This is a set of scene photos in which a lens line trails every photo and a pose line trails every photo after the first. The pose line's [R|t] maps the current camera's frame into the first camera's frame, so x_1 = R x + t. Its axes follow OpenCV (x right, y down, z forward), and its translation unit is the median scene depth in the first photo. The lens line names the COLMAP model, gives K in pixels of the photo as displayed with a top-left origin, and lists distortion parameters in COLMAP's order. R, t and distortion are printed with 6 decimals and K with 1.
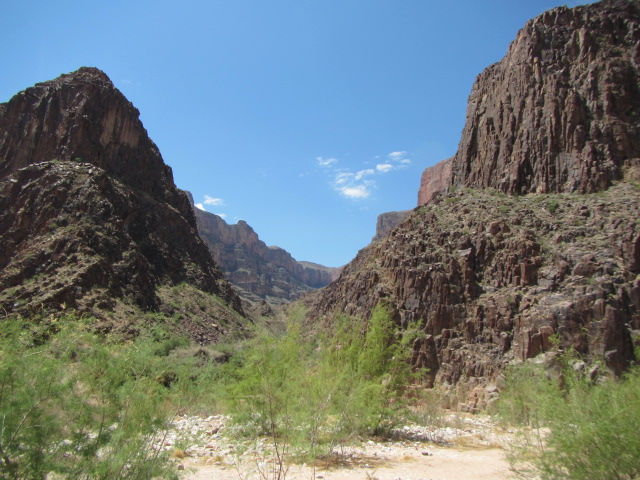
lens RADIAL K [[525.1, 0, 320.0], [0, 525.1, 240.0], [0, 0, 1]] dist [0.001215, -0.009336]
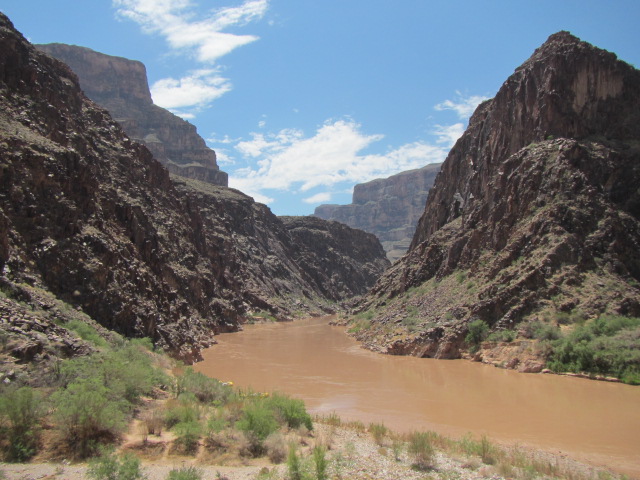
lens RADIAL K [[525.1, 0, 320.0], [0, 525.1, 240.0], [0, 0, 1]] dist [0.001215, -0.009336]
pose [[0.542514, -0.117320, -0.831814, 0.191106], [0.218962, 0.975720, 0.005191, -0.068738], [0.811008, -0.184952, 0.555030, -0.030883]]
